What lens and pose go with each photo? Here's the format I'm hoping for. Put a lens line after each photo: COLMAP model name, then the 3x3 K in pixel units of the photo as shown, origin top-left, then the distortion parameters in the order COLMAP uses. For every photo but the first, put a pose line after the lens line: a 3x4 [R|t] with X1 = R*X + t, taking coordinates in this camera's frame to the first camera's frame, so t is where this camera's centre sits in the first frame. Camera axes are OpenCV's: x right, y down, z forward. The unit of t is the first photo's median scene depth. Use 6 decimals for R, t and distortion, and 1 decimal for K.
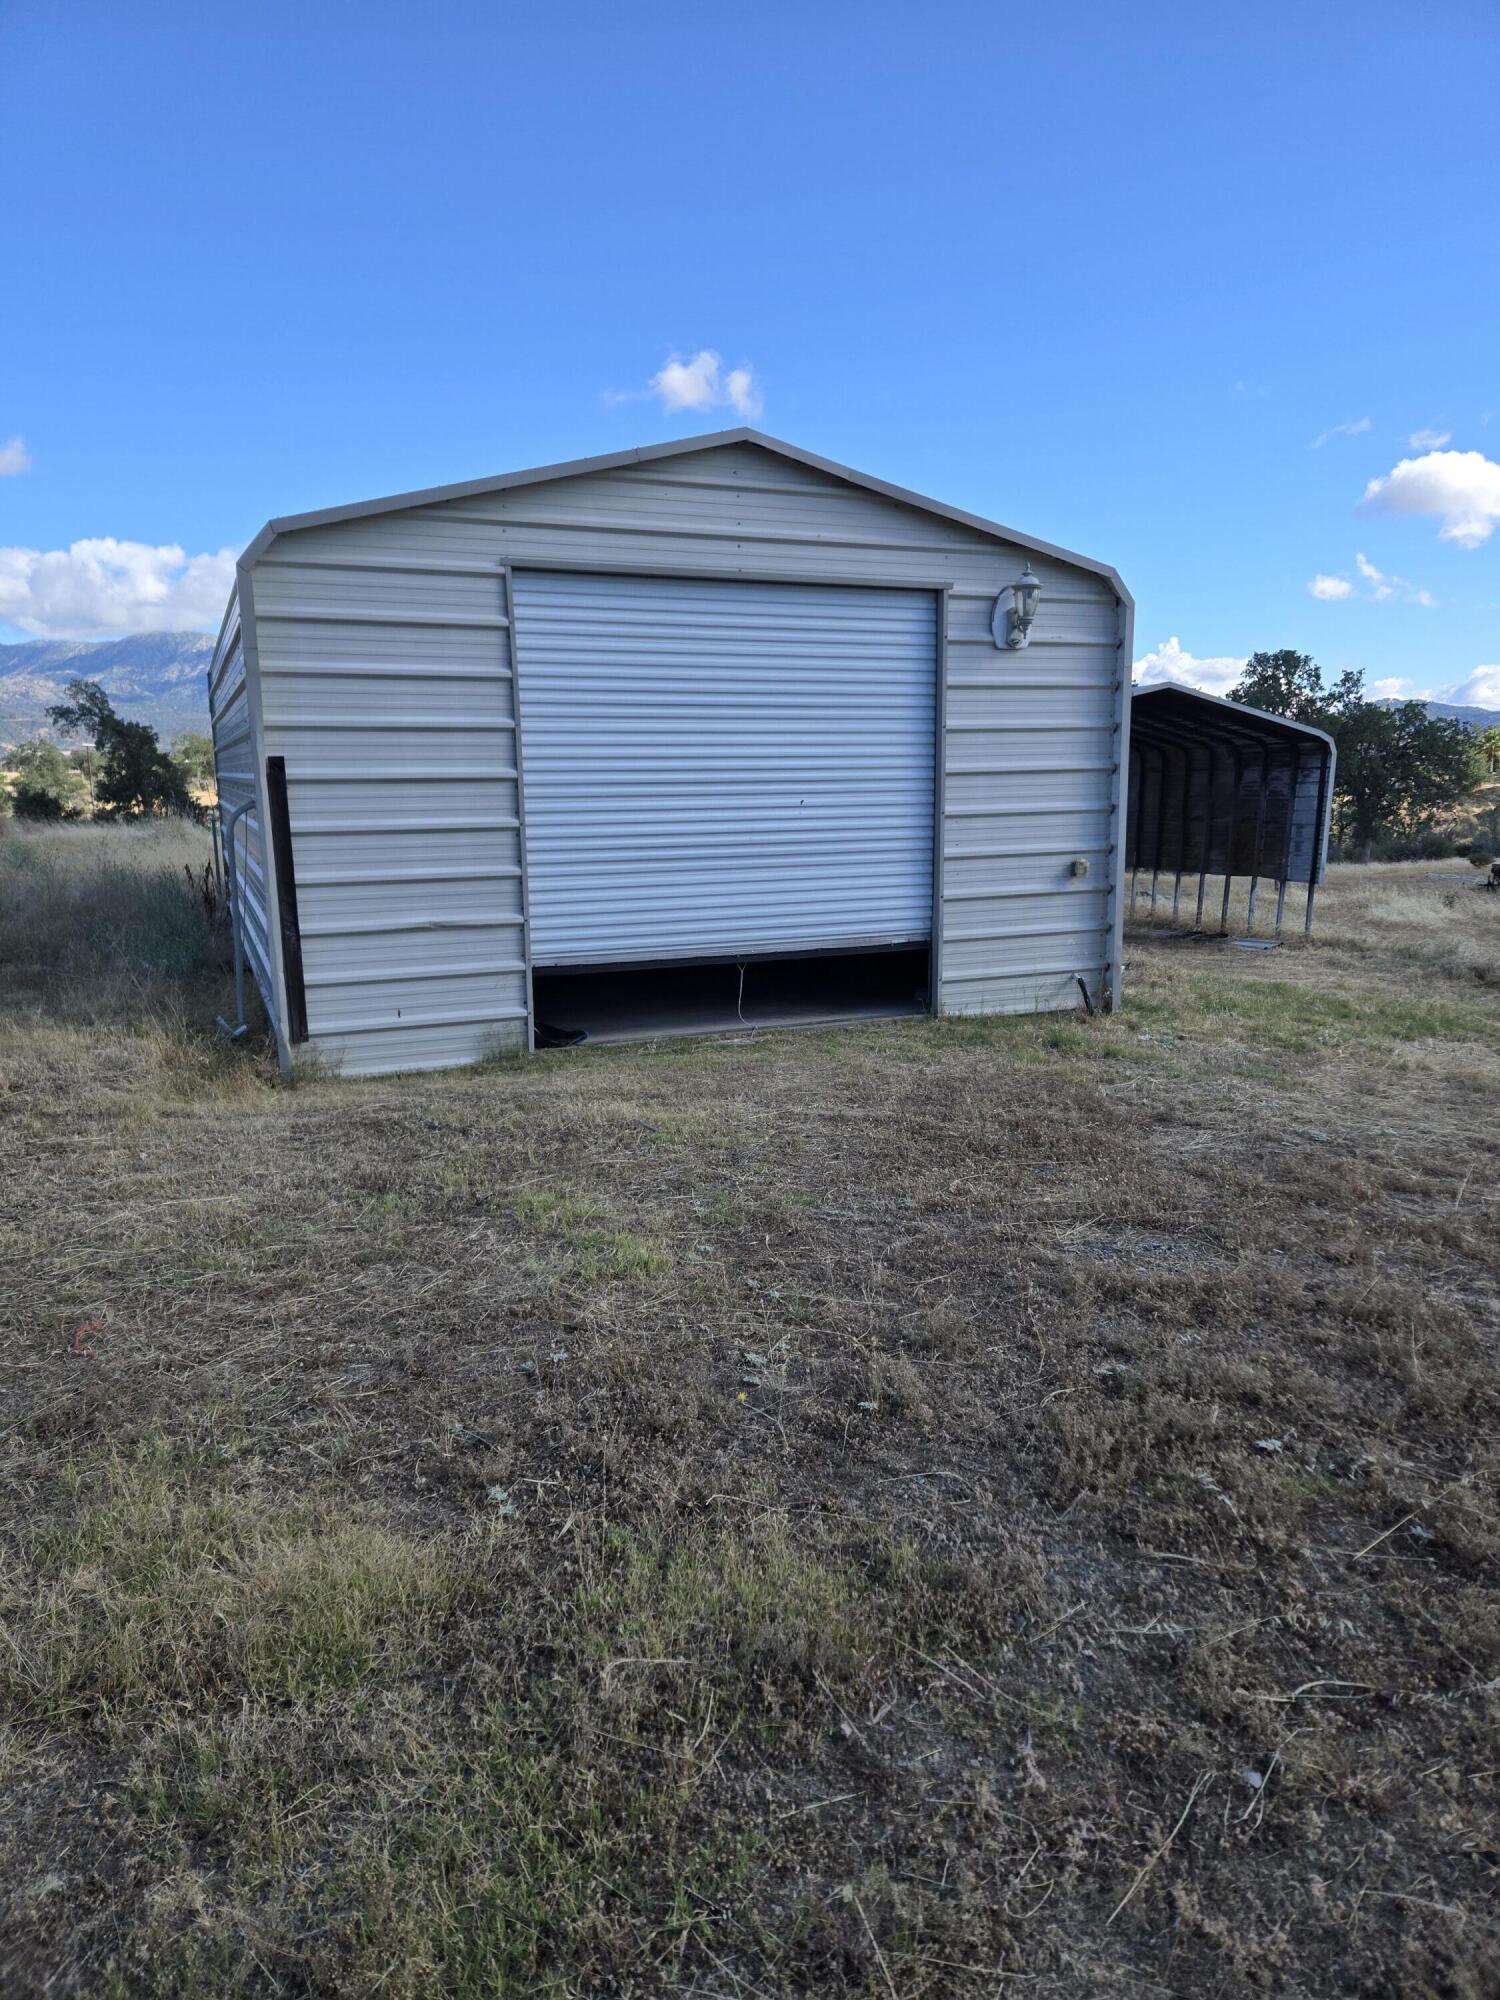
lens RADIAL K [[1326.0, 0, 776.4], [0, 1326.0, 999.8], [0, 0, 1]] dist [0.069431, -0.050279]
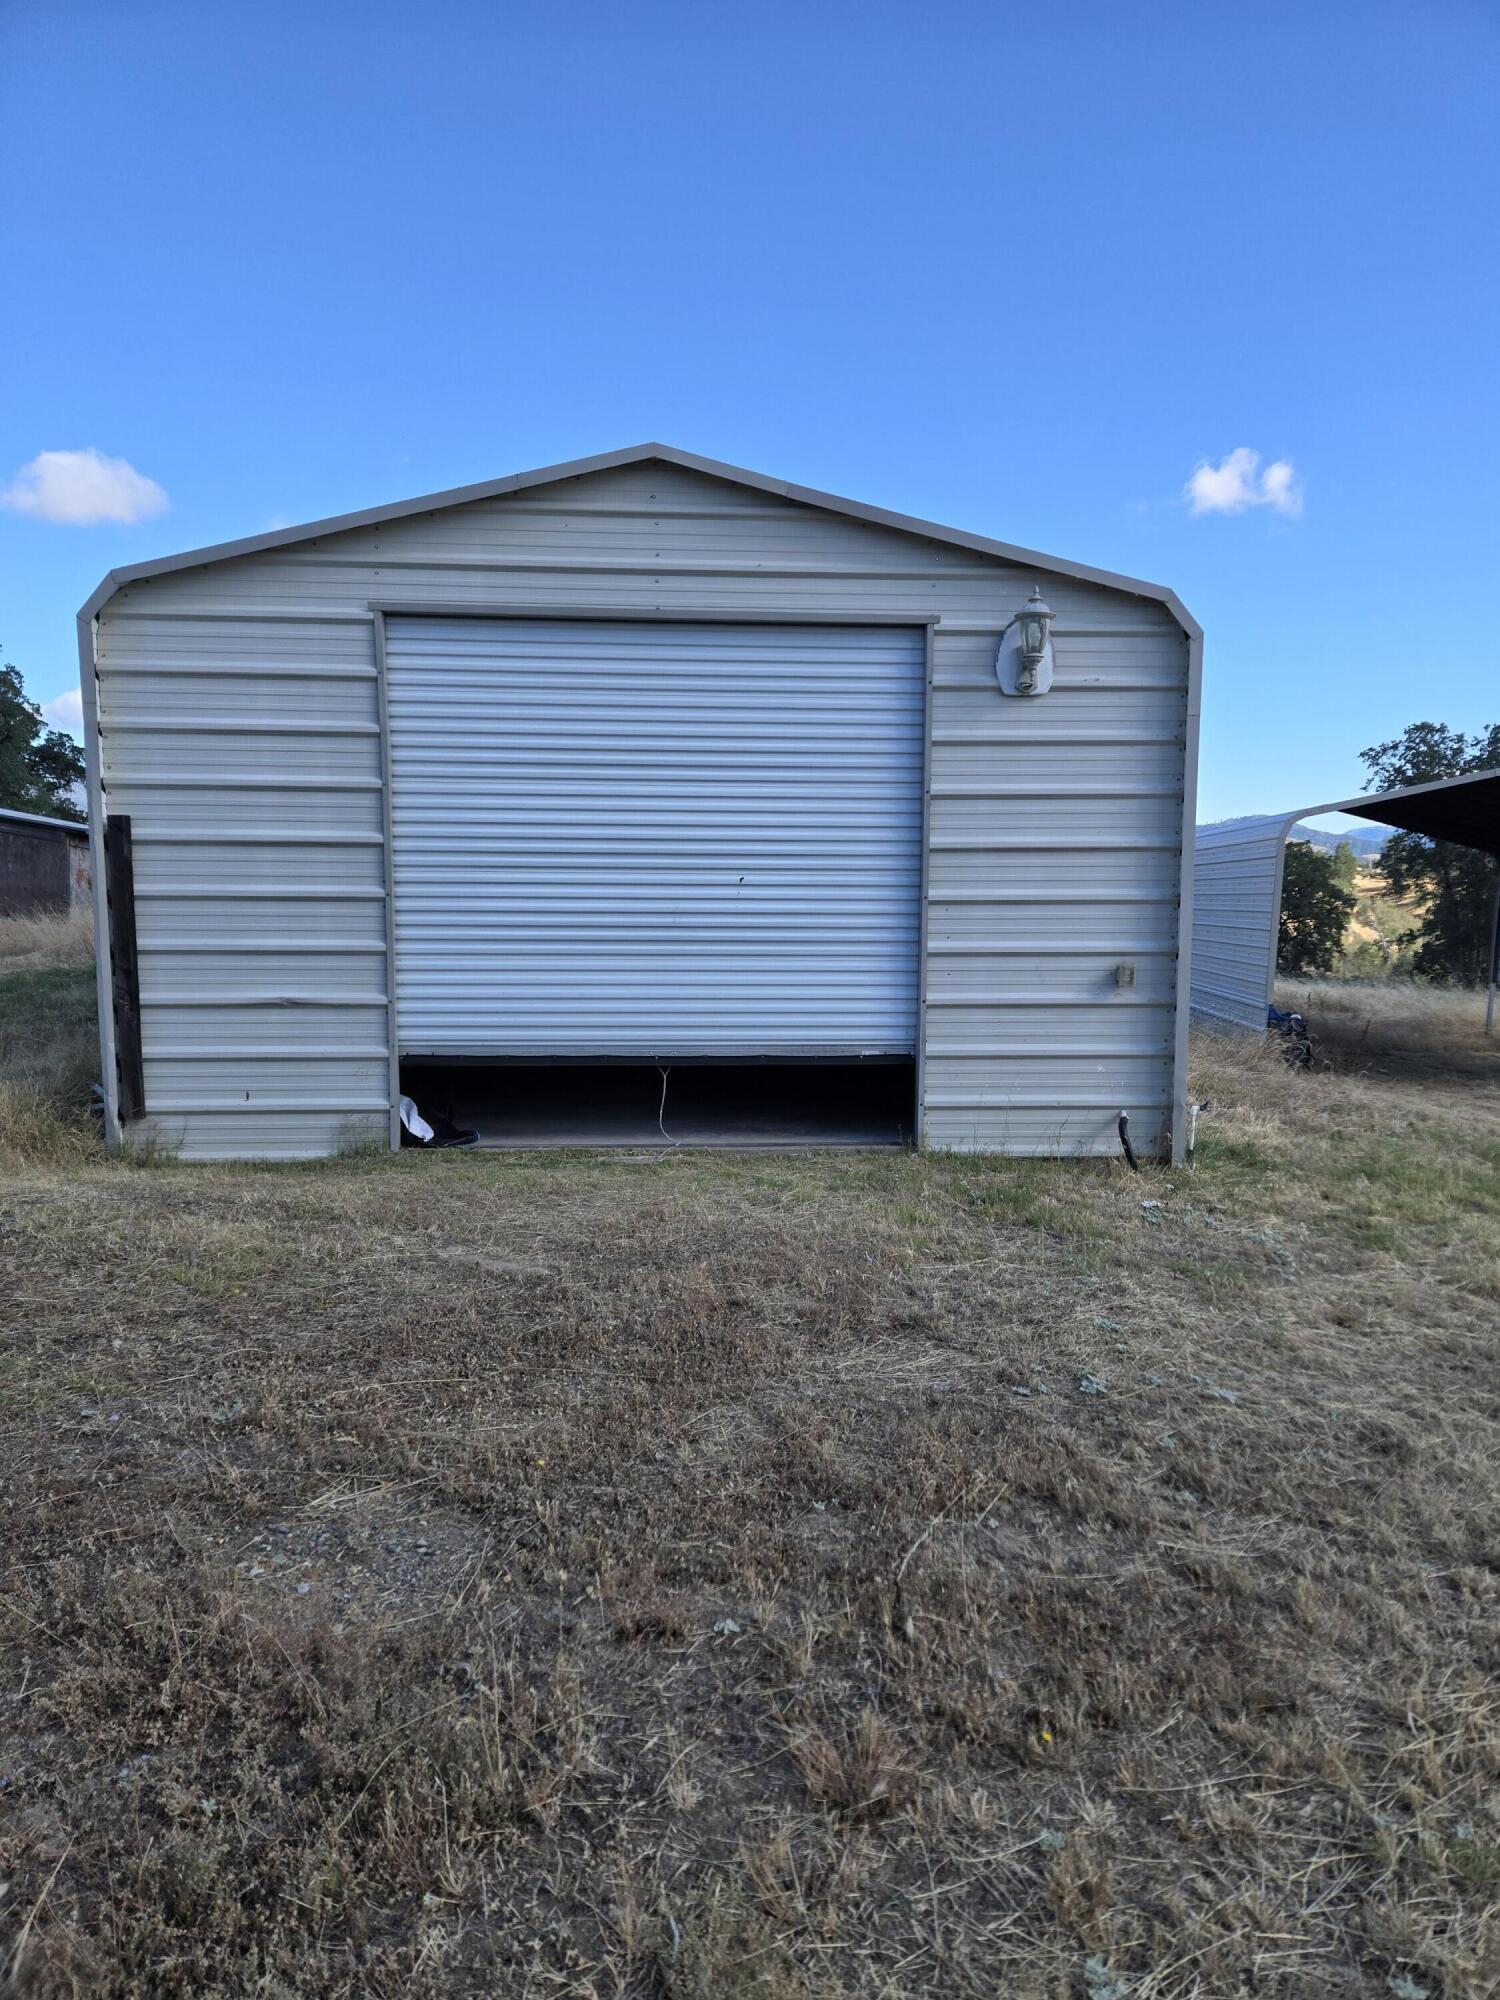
lens RADIAL K [[1326.0, 0, 782.9], [0, 1326.0, 1012.8], [0, 0, 1]] dist [0.069431, -0.050279]
pose [[0.938454, 0.052941, -0.341322, 0.328619], [-0.075190, 0.995798, -0.052277, -0.023008], [0.337120, 0.074724, 0.938492, 0.225344]]
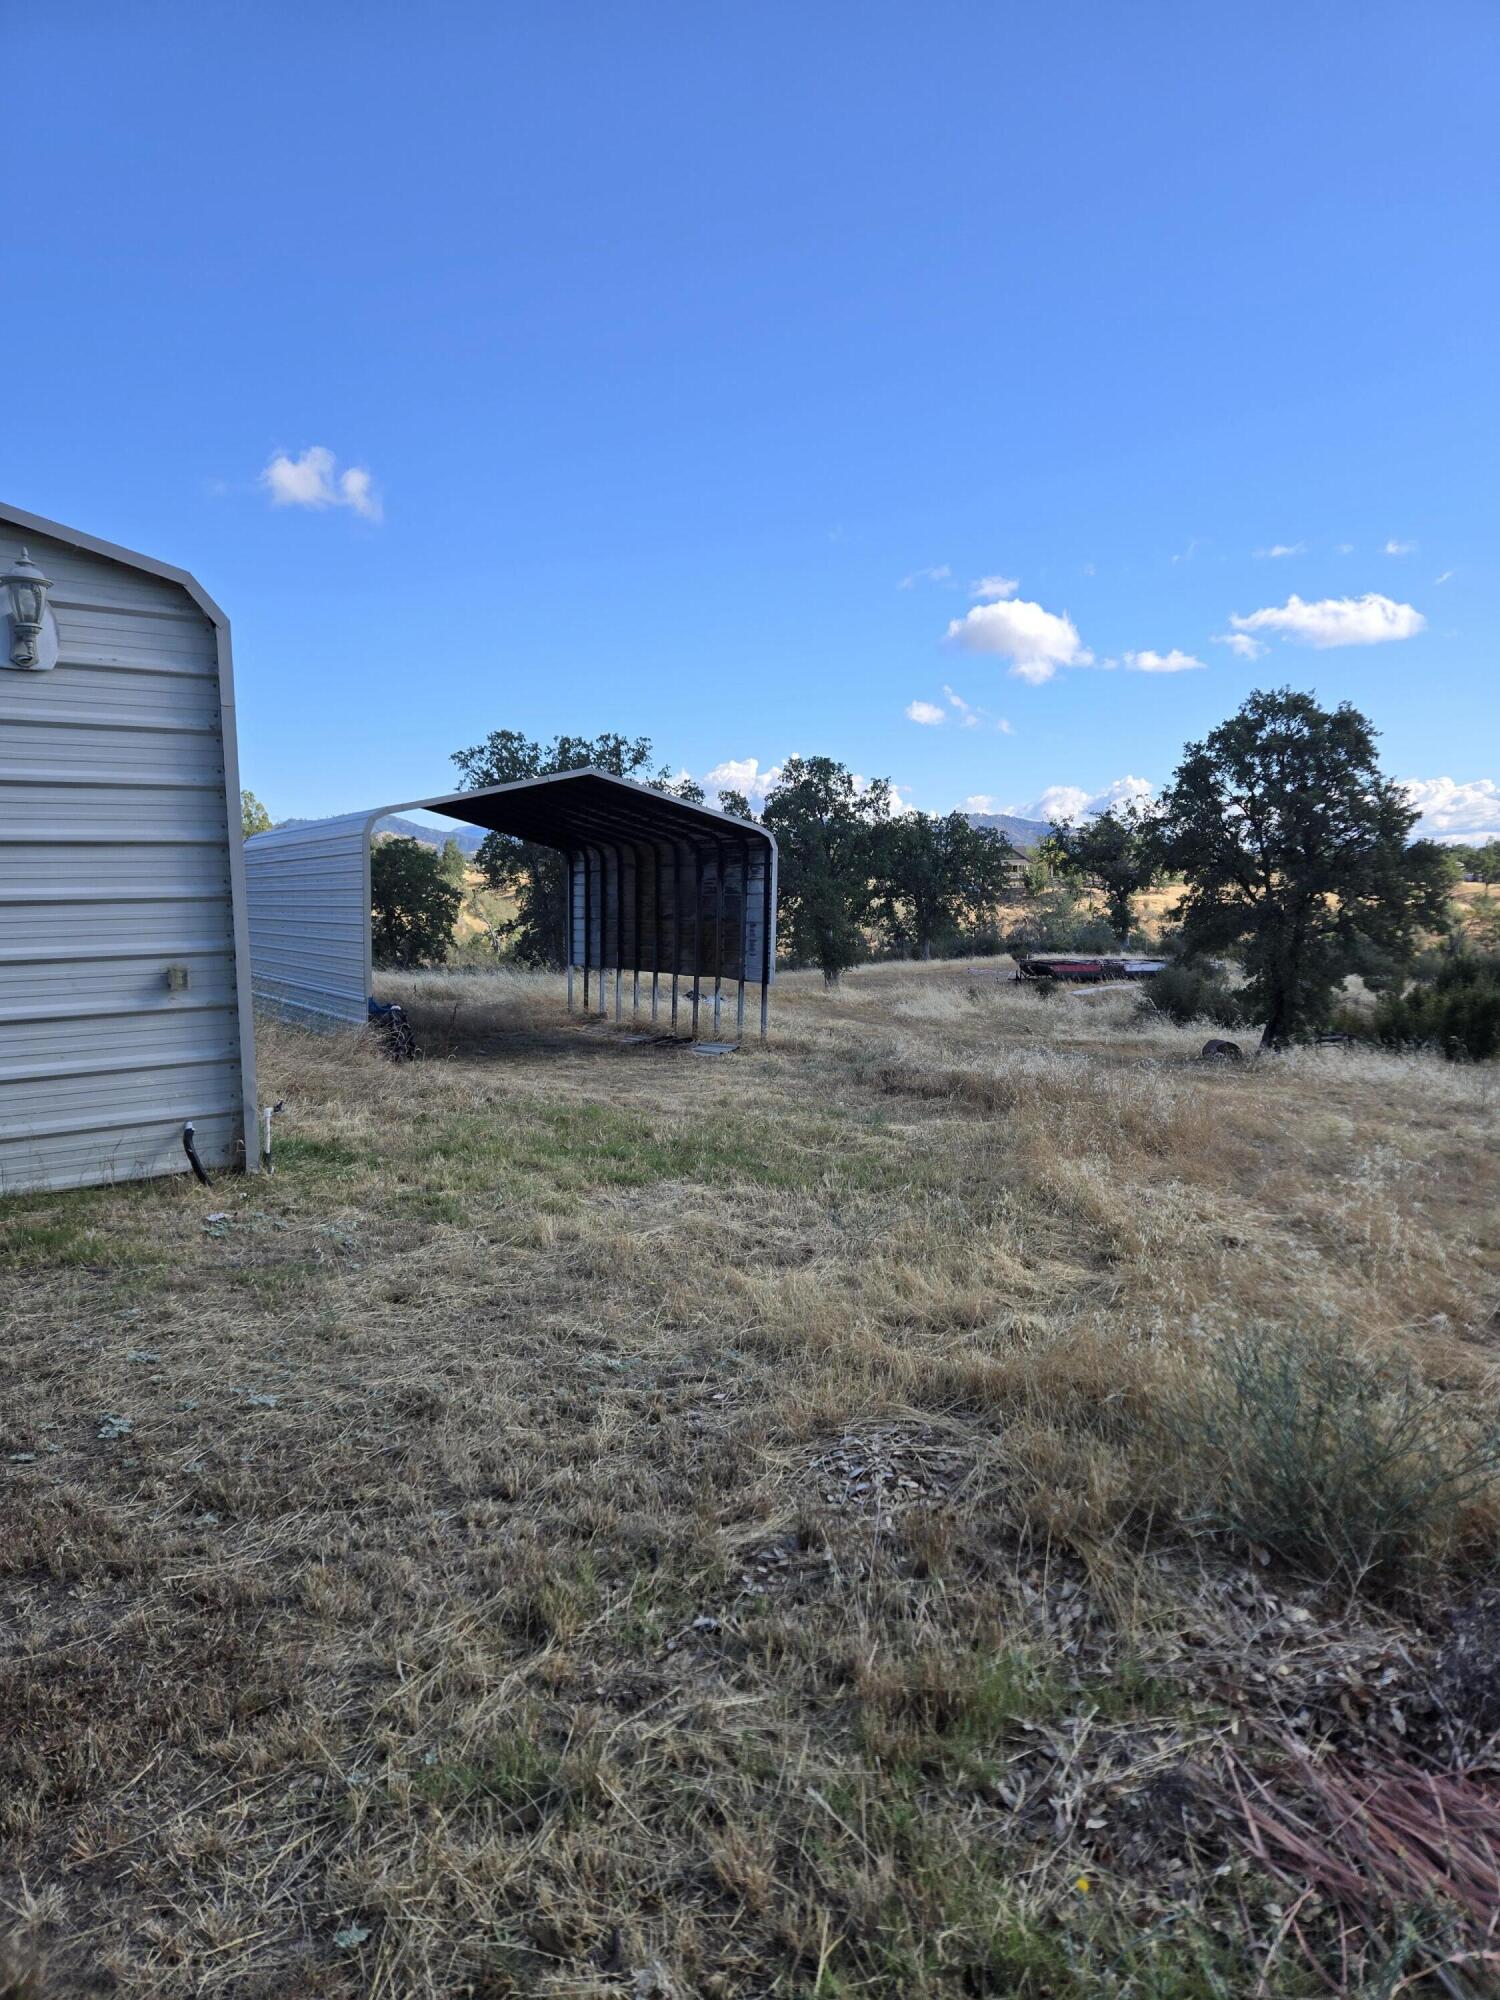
lens RADIAL K [[1326.0, 0, 800.8], [0, 1326.0, 989.0], [0, 0, 1]] dist [0.069431, -0.050279]
pose [[0.958784, -0.021097, 0.283351, 0.370737], [0.044713, 0.996017, -0.077140, -0.022676], [-0.280595, 0.086630, 0.955909, 0.223840]]
